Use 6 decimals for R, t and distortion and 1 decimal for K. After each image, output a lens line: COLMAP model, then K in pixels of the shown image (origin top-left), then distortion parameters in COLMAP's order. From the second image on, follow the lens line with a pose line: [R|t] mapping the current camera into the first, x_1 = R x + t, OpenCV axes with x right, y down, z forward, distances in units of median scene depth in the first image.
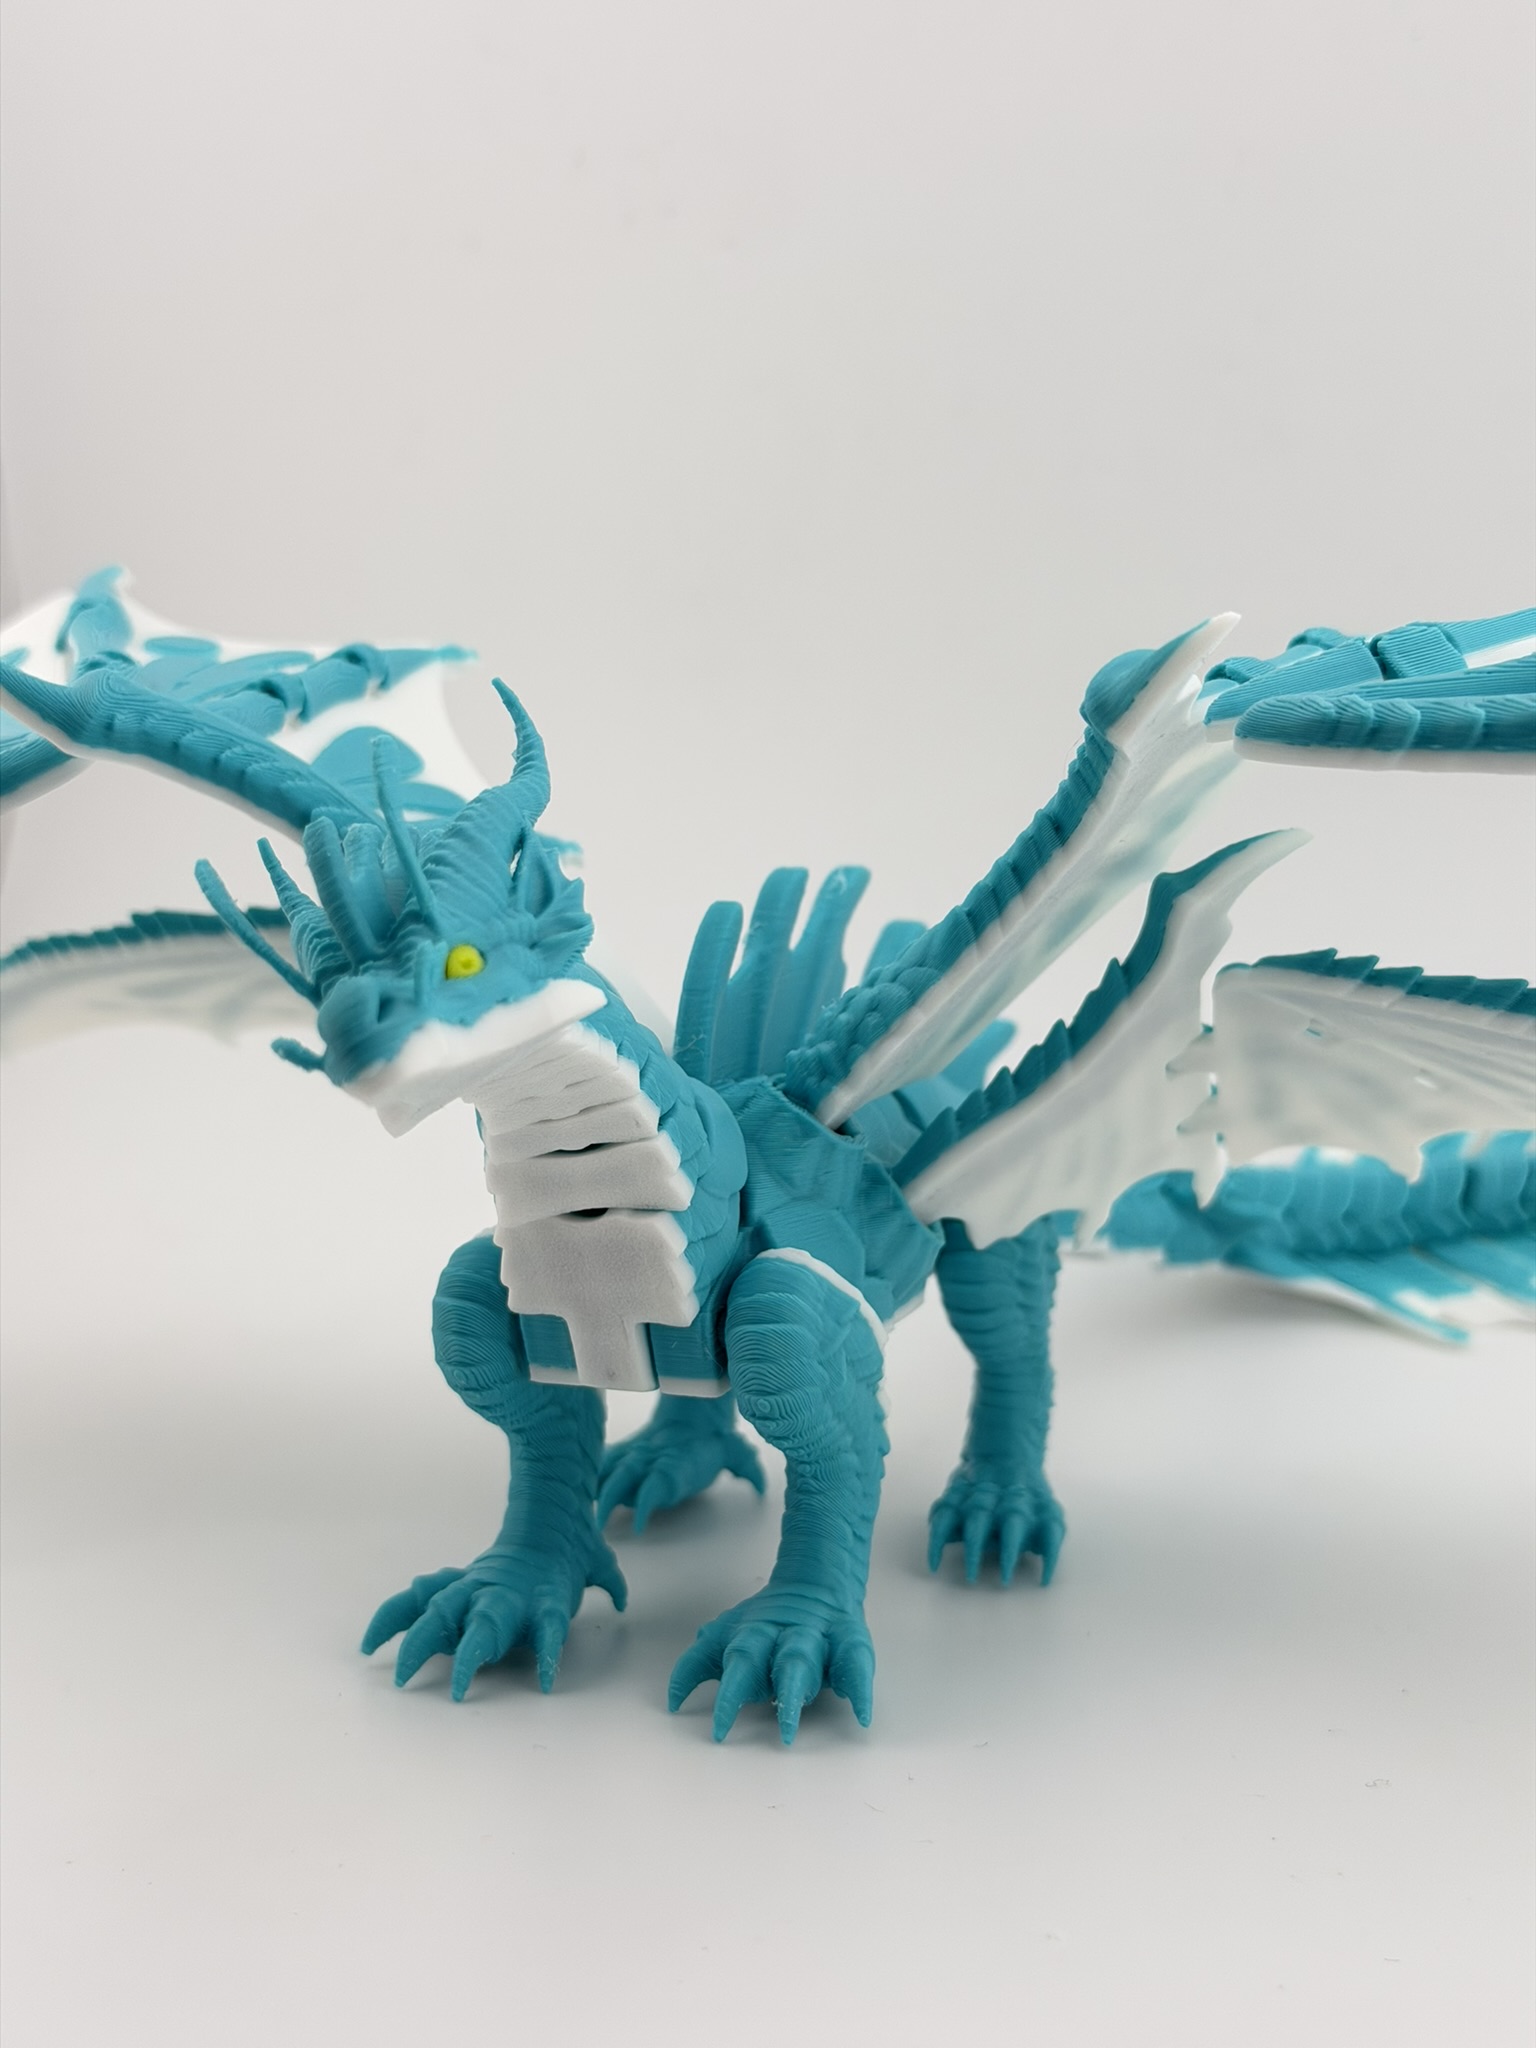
lens RADIAL K [[2916.0, 0, 769.4], [0, 2916.0, 1005.1], [0, 0, 1]] dist [0.127655, 0.000000]
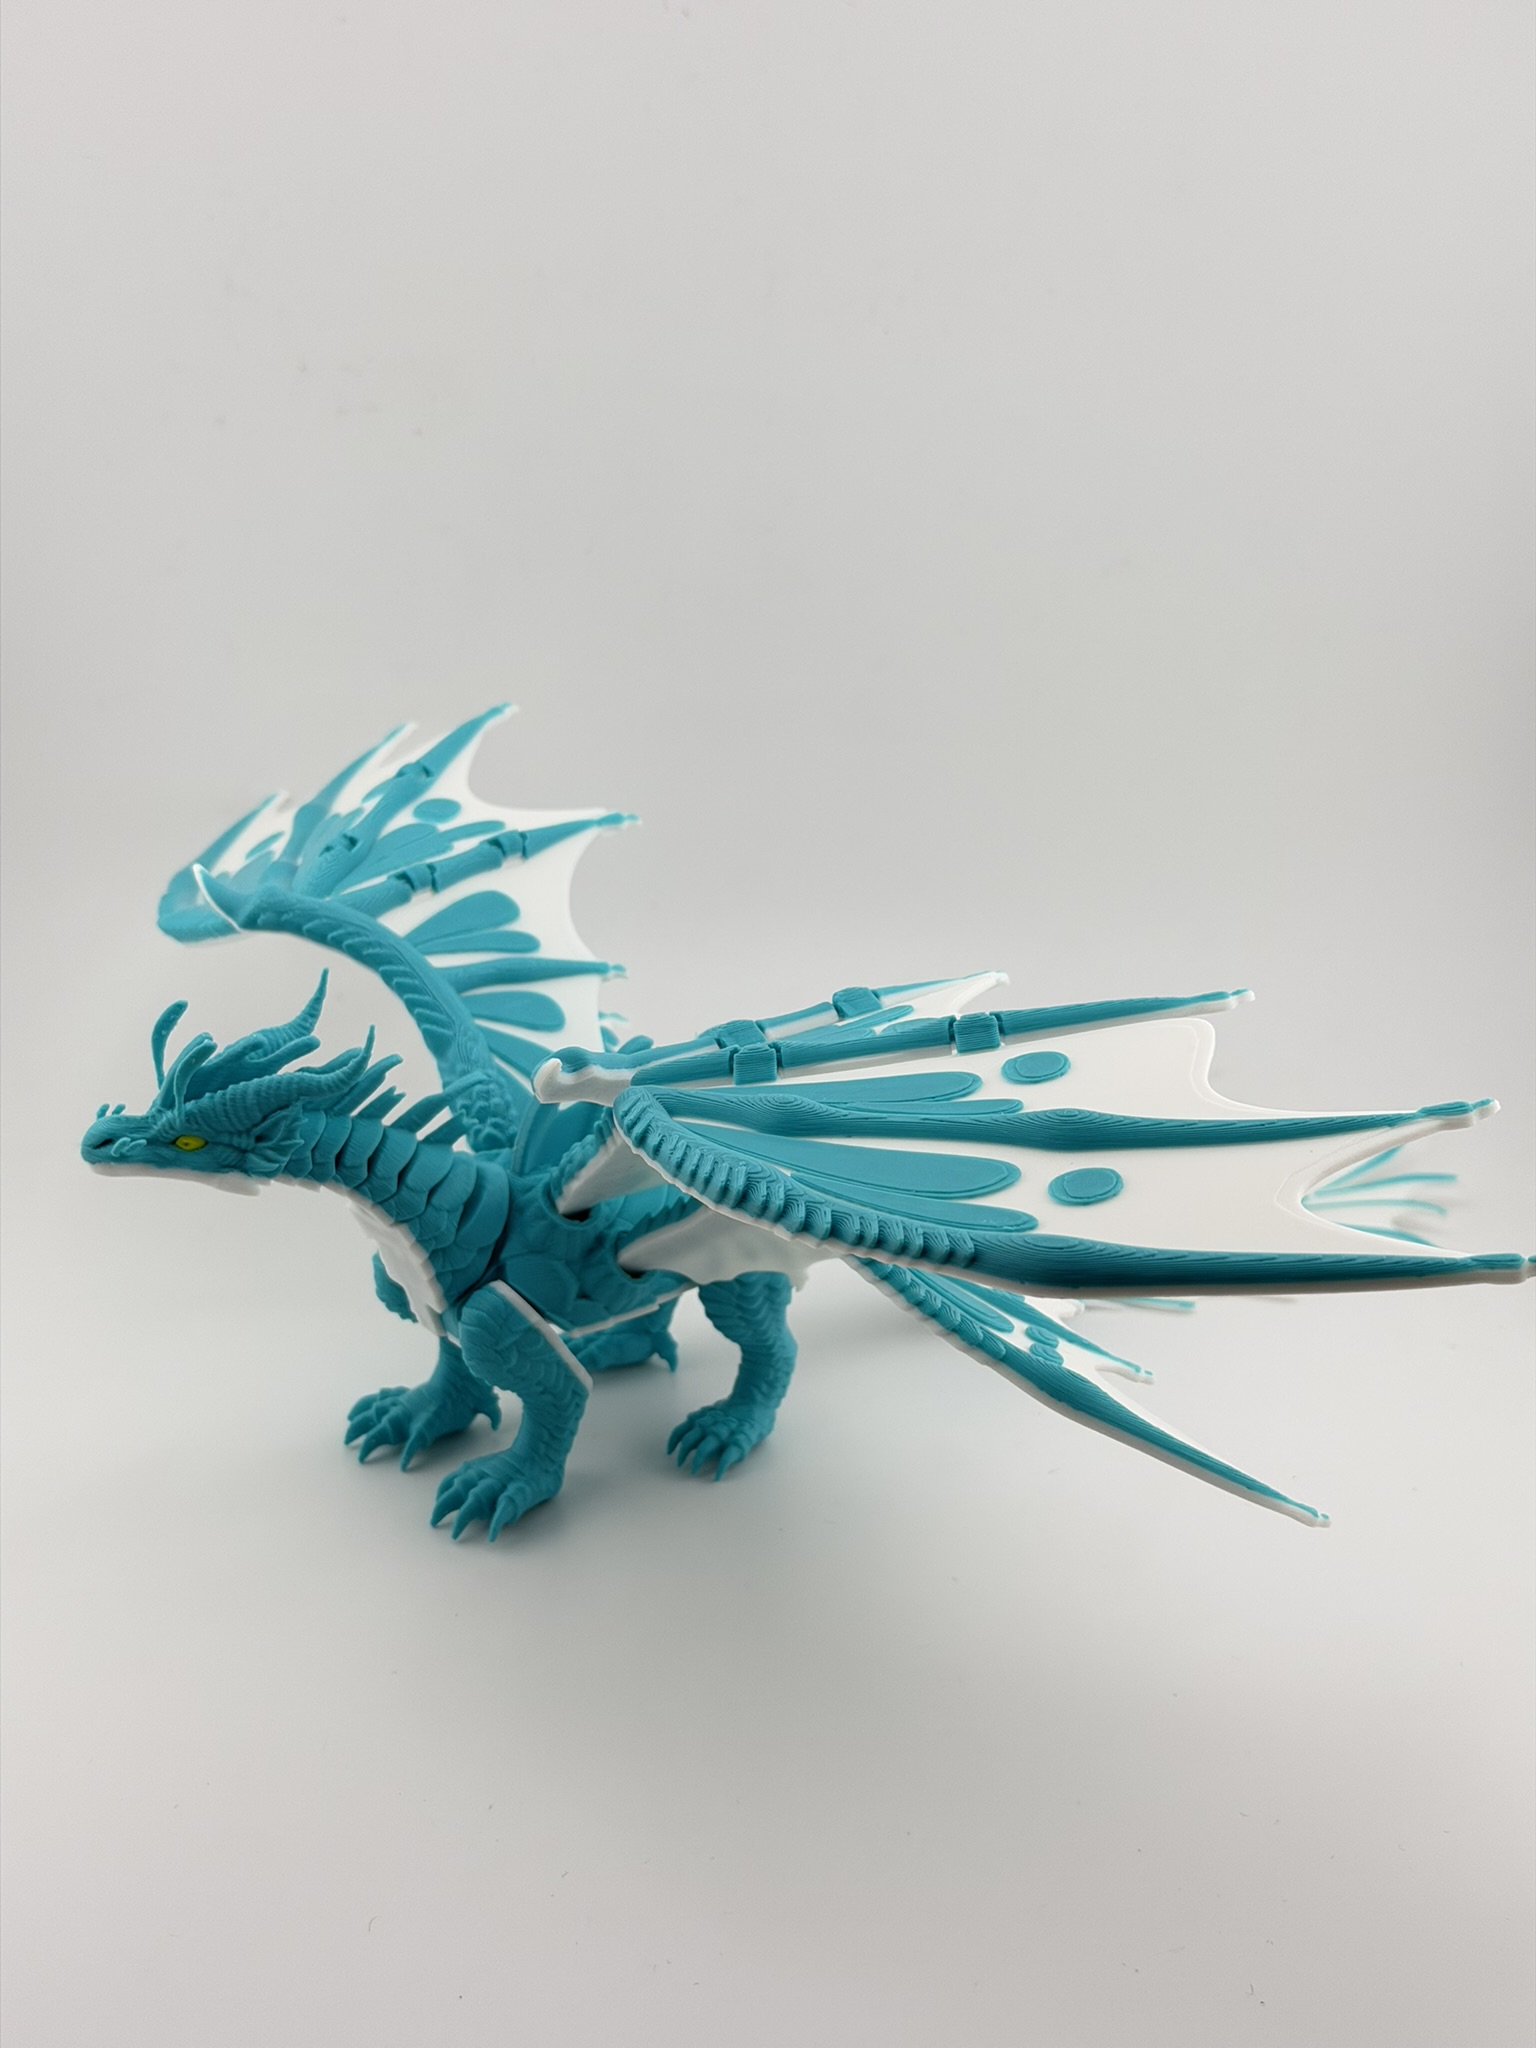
lens RADIAL K [[2916.0, 0, 774.9], [0, 2916.0, 1013.3], [0, 0, 1]] dist [0.127655, 0.000000]
pose [[0.850657, 0.203397, -0.484780, 0.944542], [-0.098686, 0.967513, 0.232767, -0.491438], [0.516375, -0.150164, 0.843094, -0.396610]]
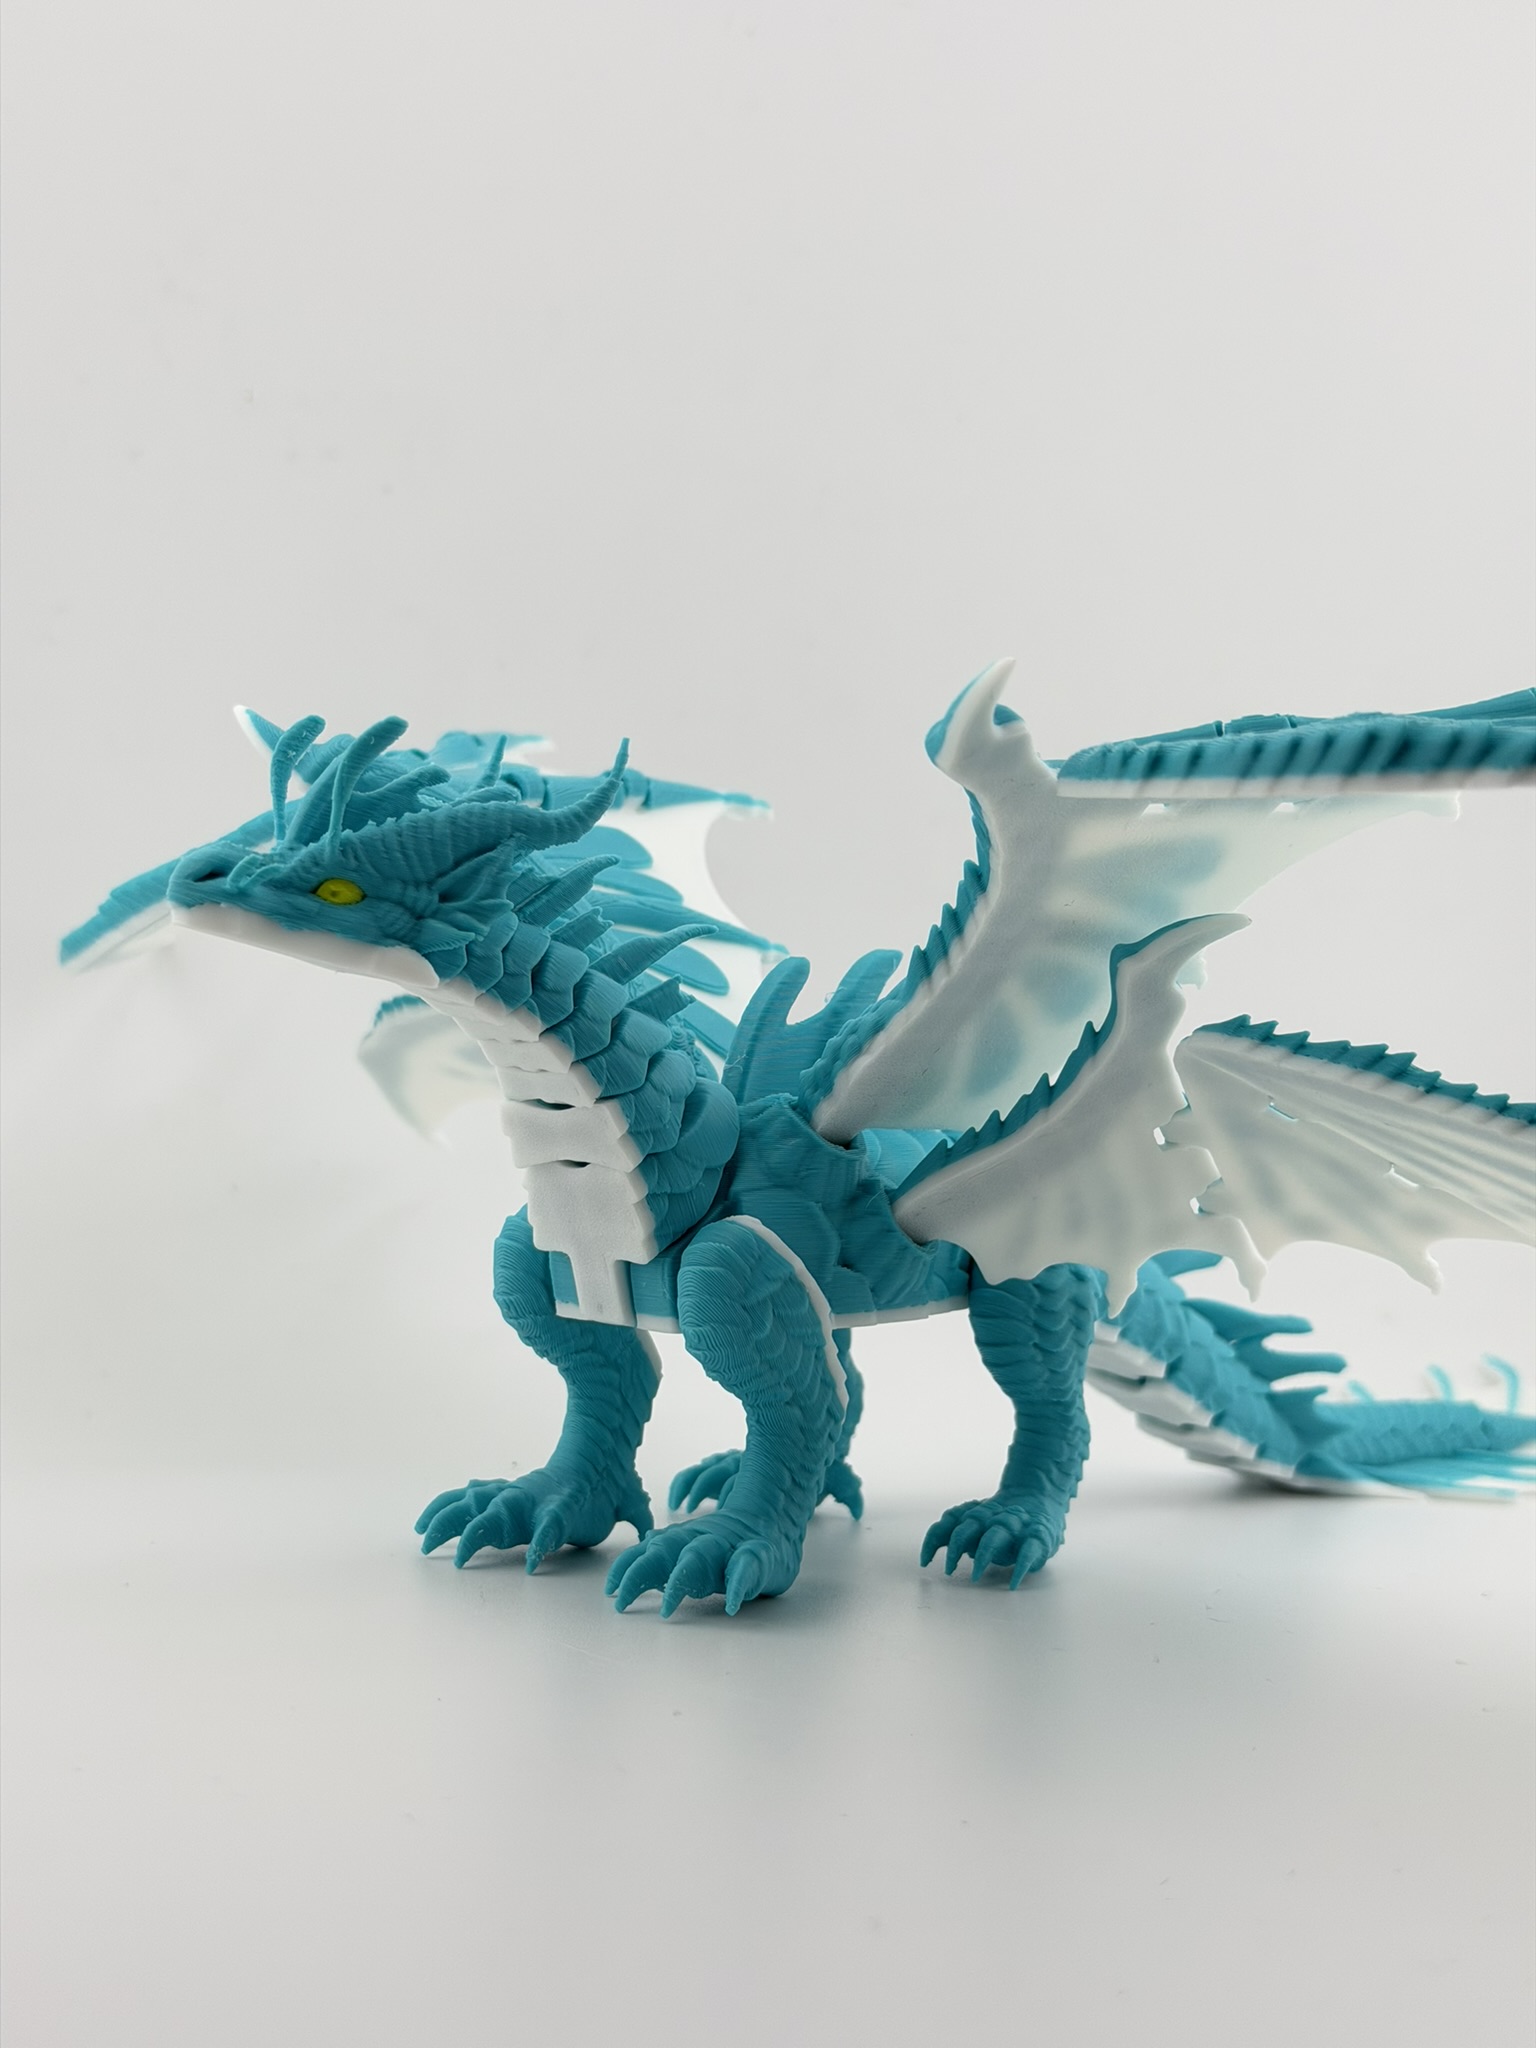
lens RADIAL K [[2916.0, 0, 758.4], [0, 2916.0, 1024.6], [0, 0, 1]] dist [0.127655, 0.000000]
pose [[0.932198, 0.079847, -0.353032, 0.404282], [-0.131923, 0.983223, -0.125968, 0.147764], [0.337051, 0.164000, 0.927093, -0.111489]]
